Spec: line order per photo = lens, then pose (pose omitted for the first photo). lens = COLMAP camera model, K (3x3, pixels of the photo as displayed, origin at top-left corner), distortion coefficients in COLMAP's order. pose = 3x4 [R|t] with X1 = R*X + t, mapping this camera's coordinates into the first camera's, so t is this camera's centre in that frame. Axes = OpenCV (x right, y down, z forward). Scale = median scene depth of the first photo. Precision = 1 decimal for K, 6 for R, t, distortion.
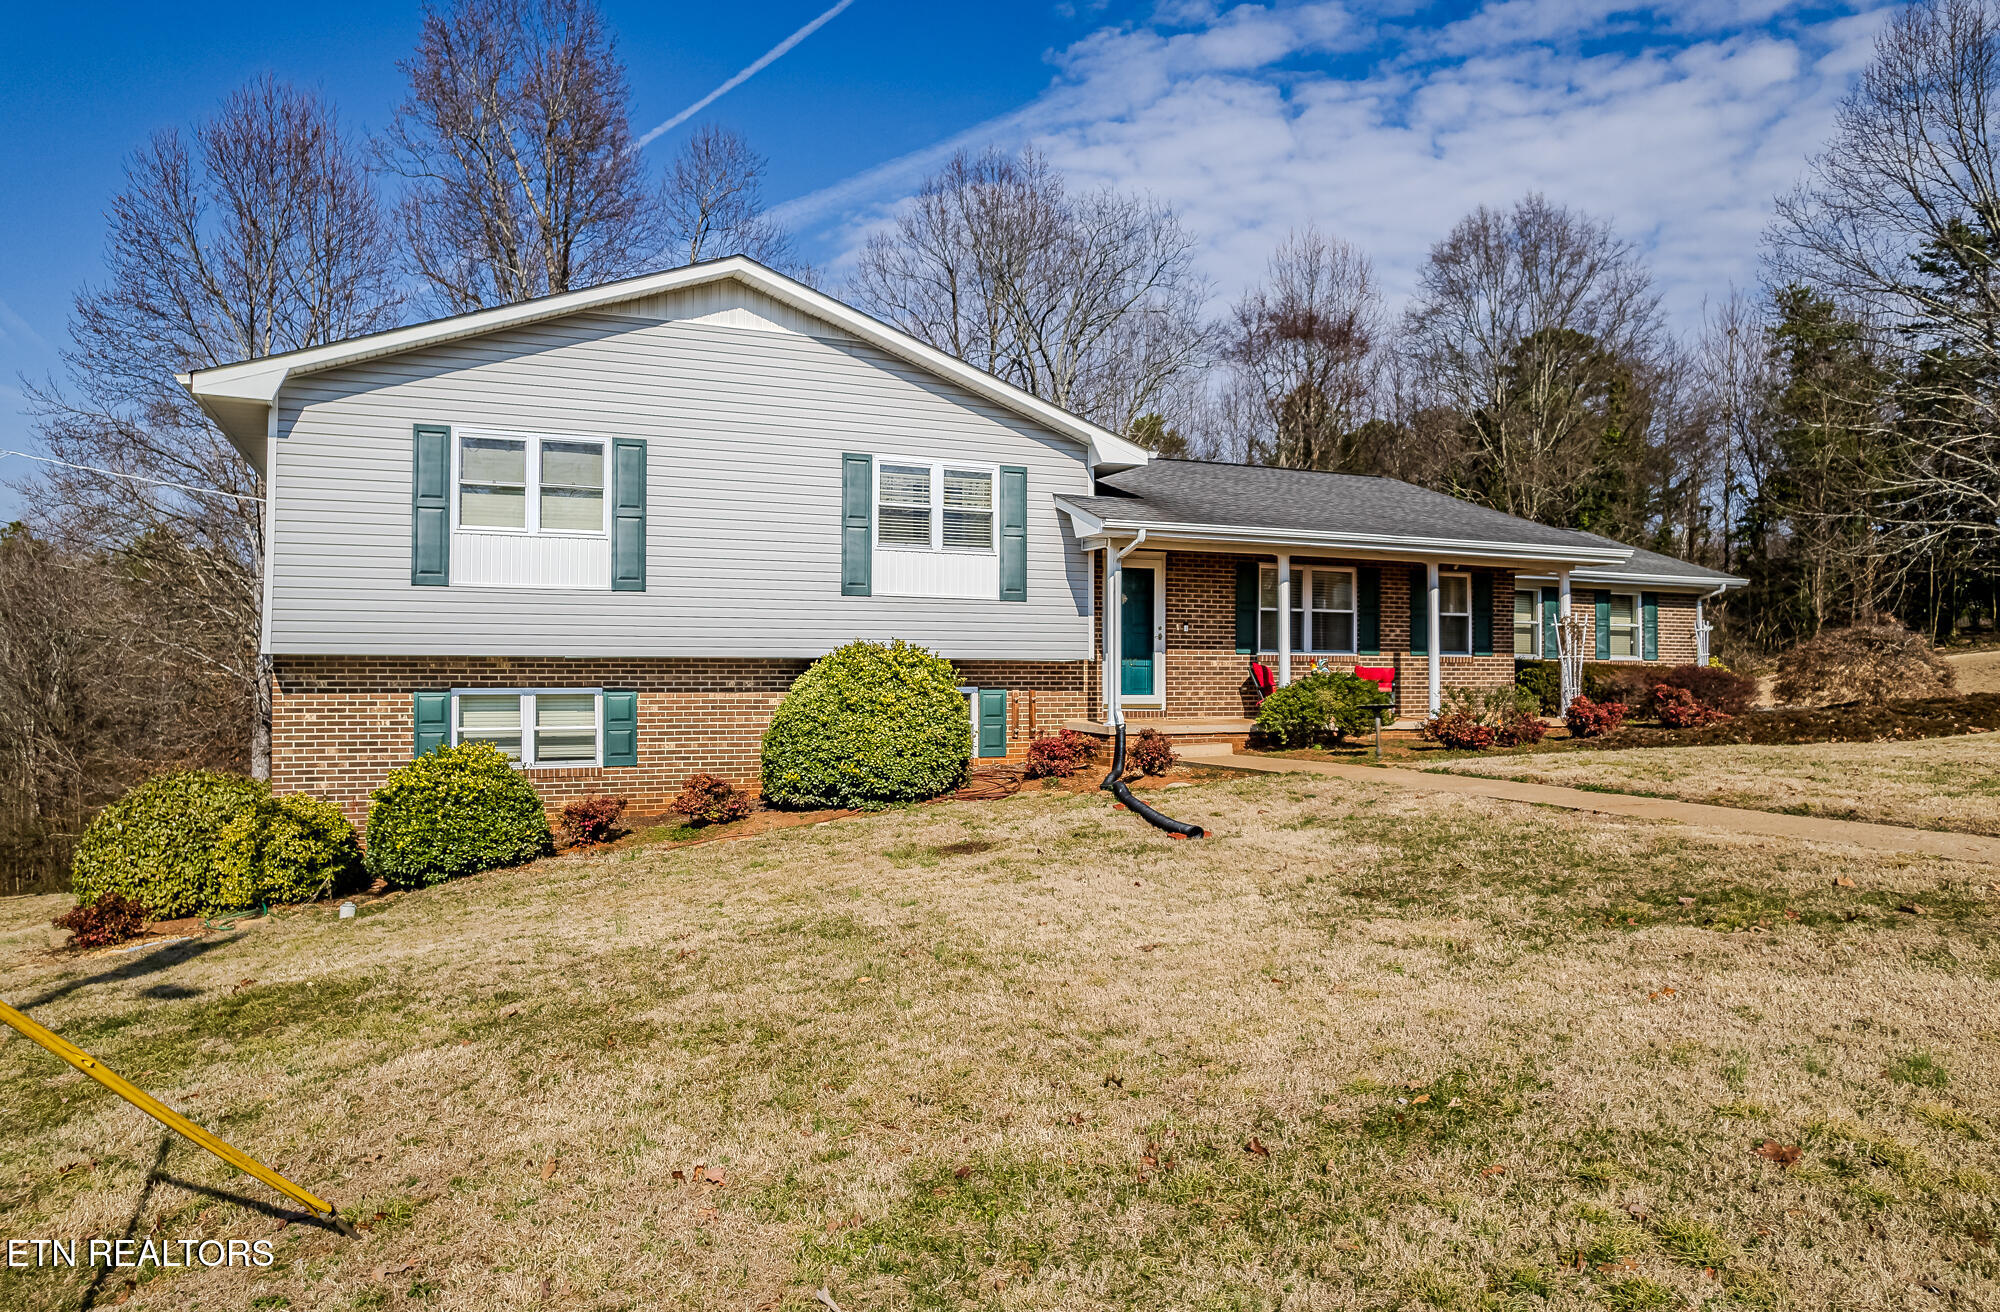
lens RADIAL K [[1285.1, 0, 1000.0], [0, 1285.1, 656.0], [0, 0, 1]] dist [-0.072738, 0.060582]
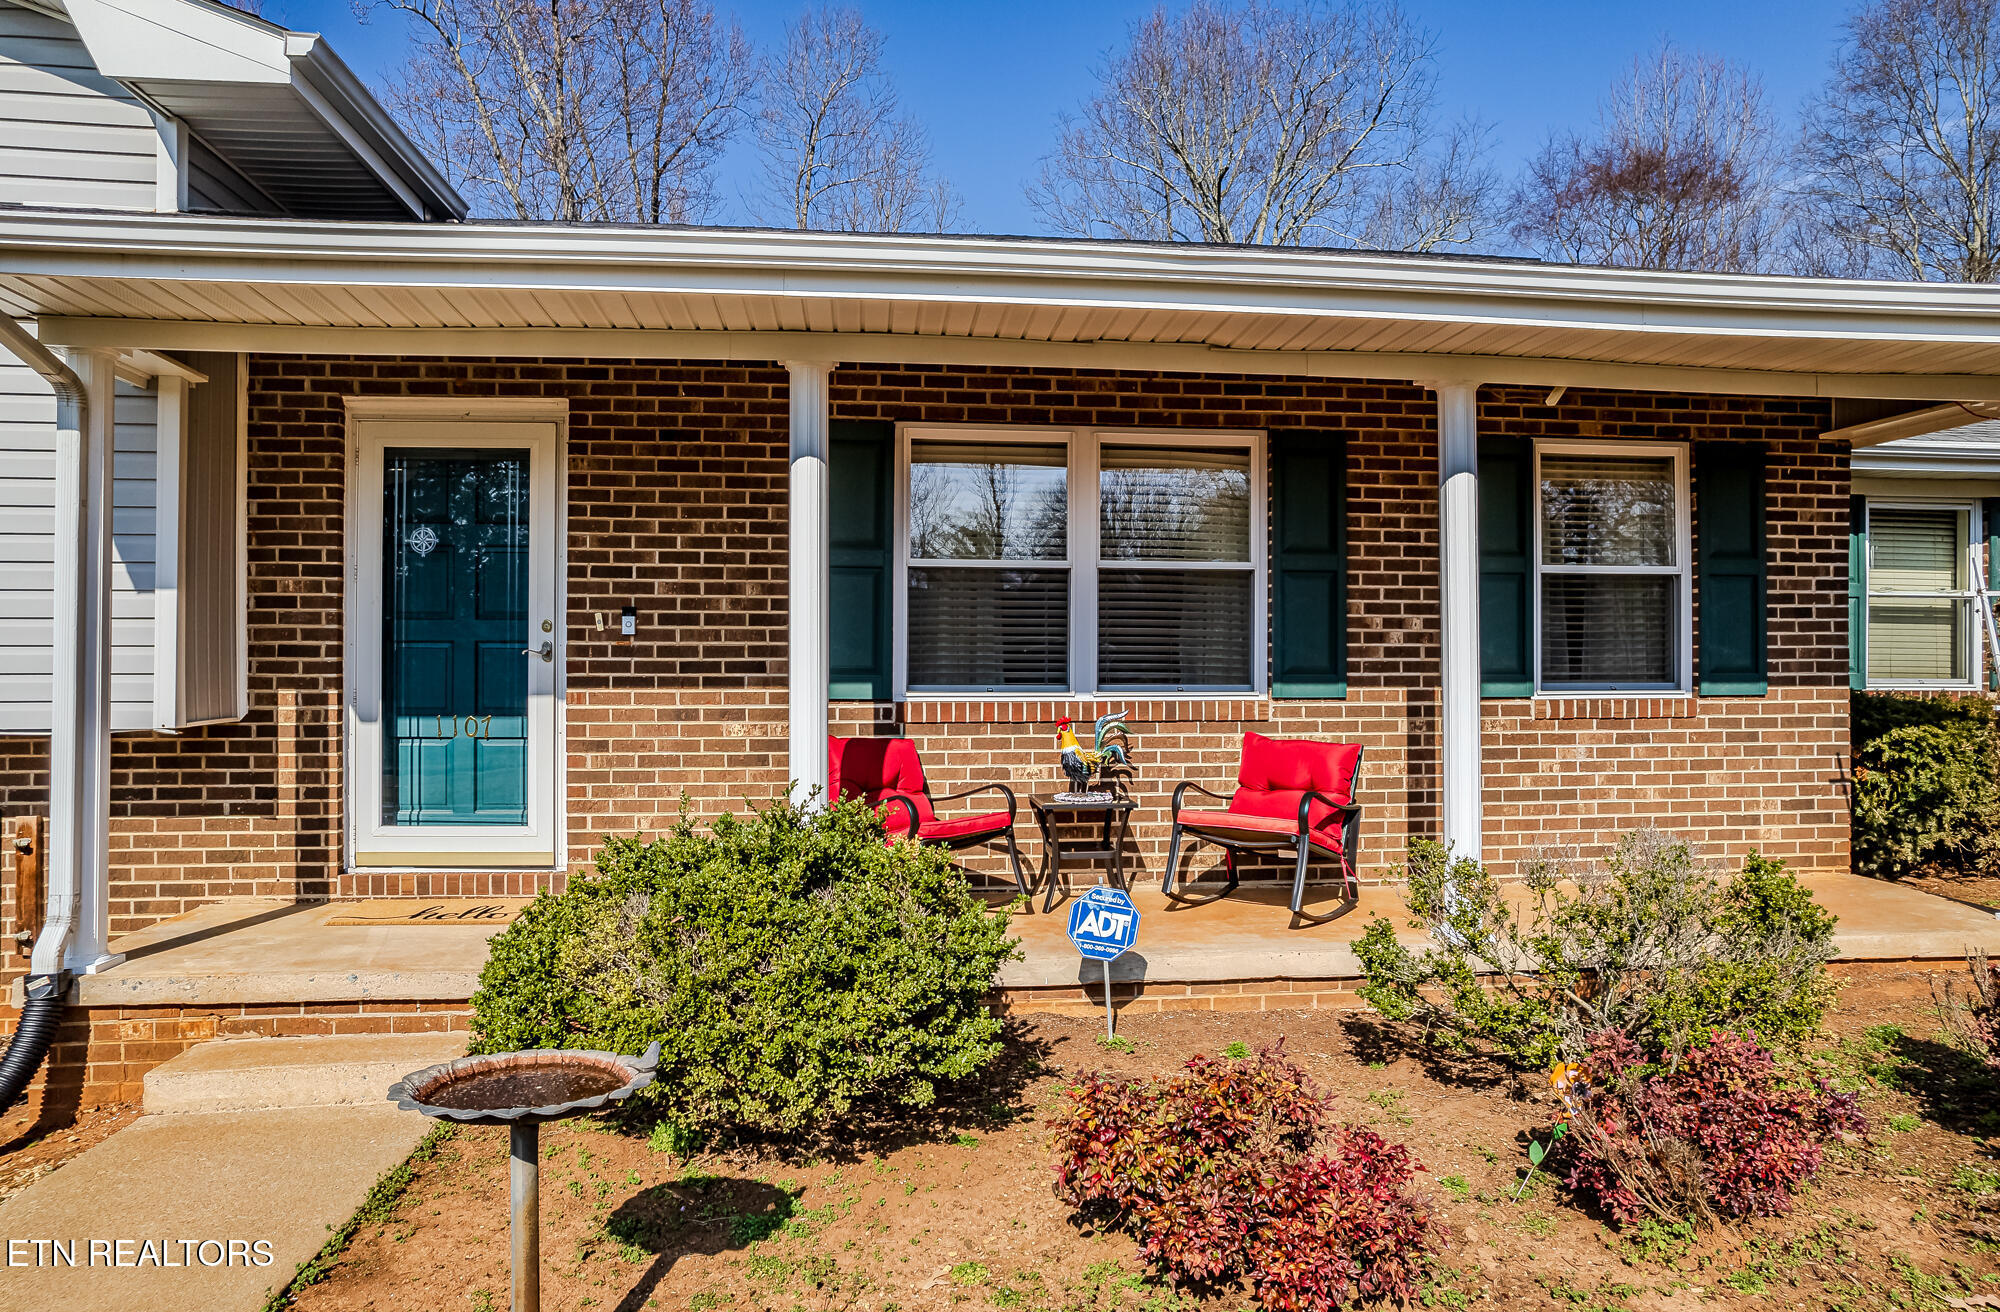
lens RADIAL K [[1285.1, 0, 1000.0], [0, 1285.1, 656.0], [0, 0, 1]] dist [-0.072738, 0.060582]
pose [[0.952901, -0.004083, -0.303254, 0.402461], [0.005876, 0.999970, 0.004999, -0.017491], [0.303225, -0.006545, 0.952897, 0.856402]]
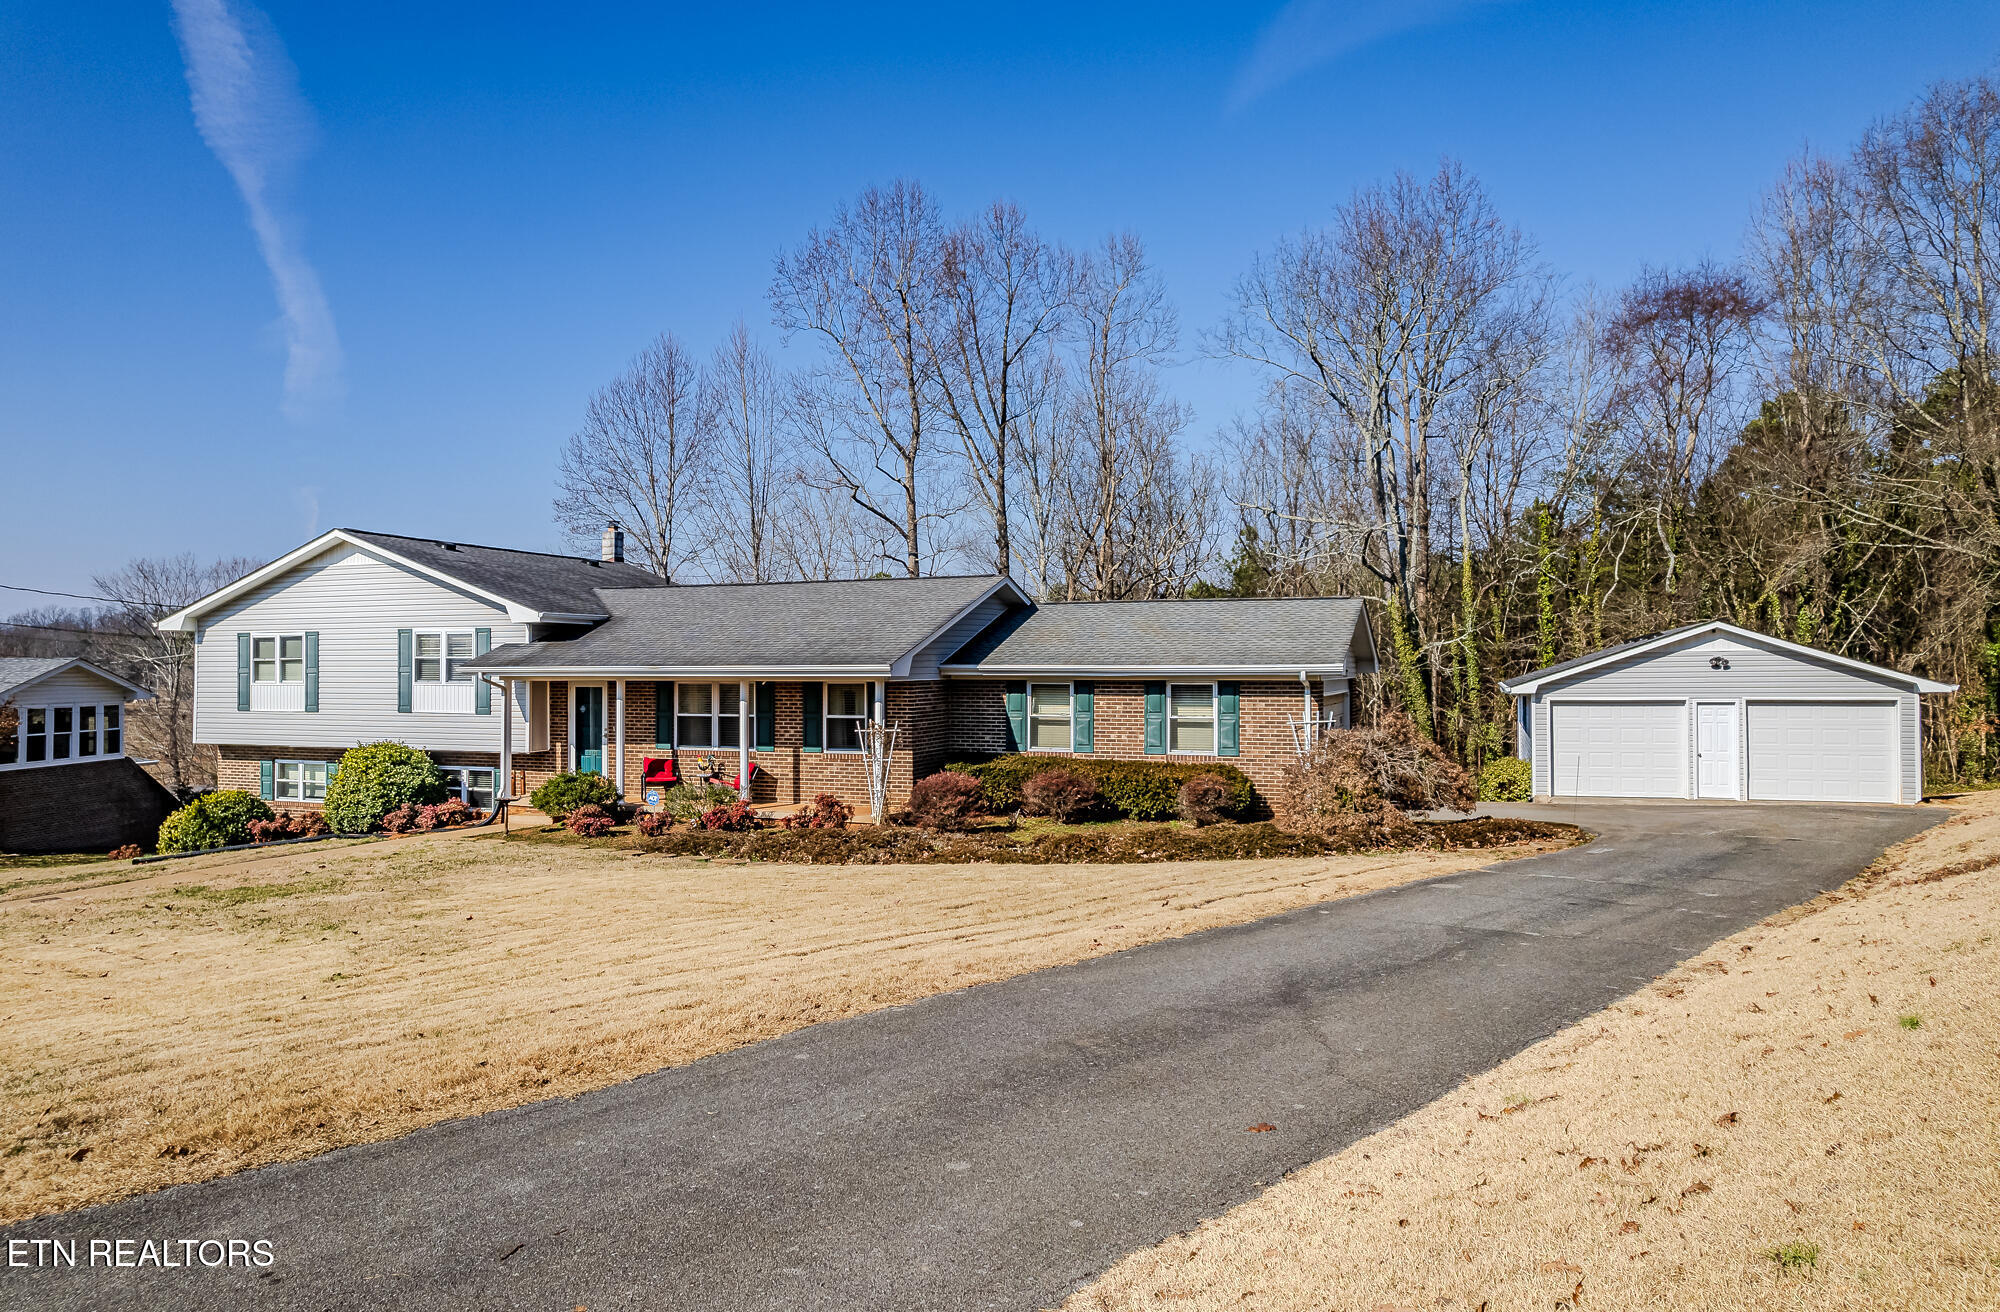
lens RADIAL K [[1285.1, 0, 1000.0], [0, 1285.1, 656.0], [0, 0, 1]] dist [-0.072738, 0.060582]
pose [[0.708347, -0.012387, -0.705756, 1.694658], [0.013958, 0.999896, -0.003541, -0.108683], [0.705727, -0.007343, 0.708446, 0.371245]]
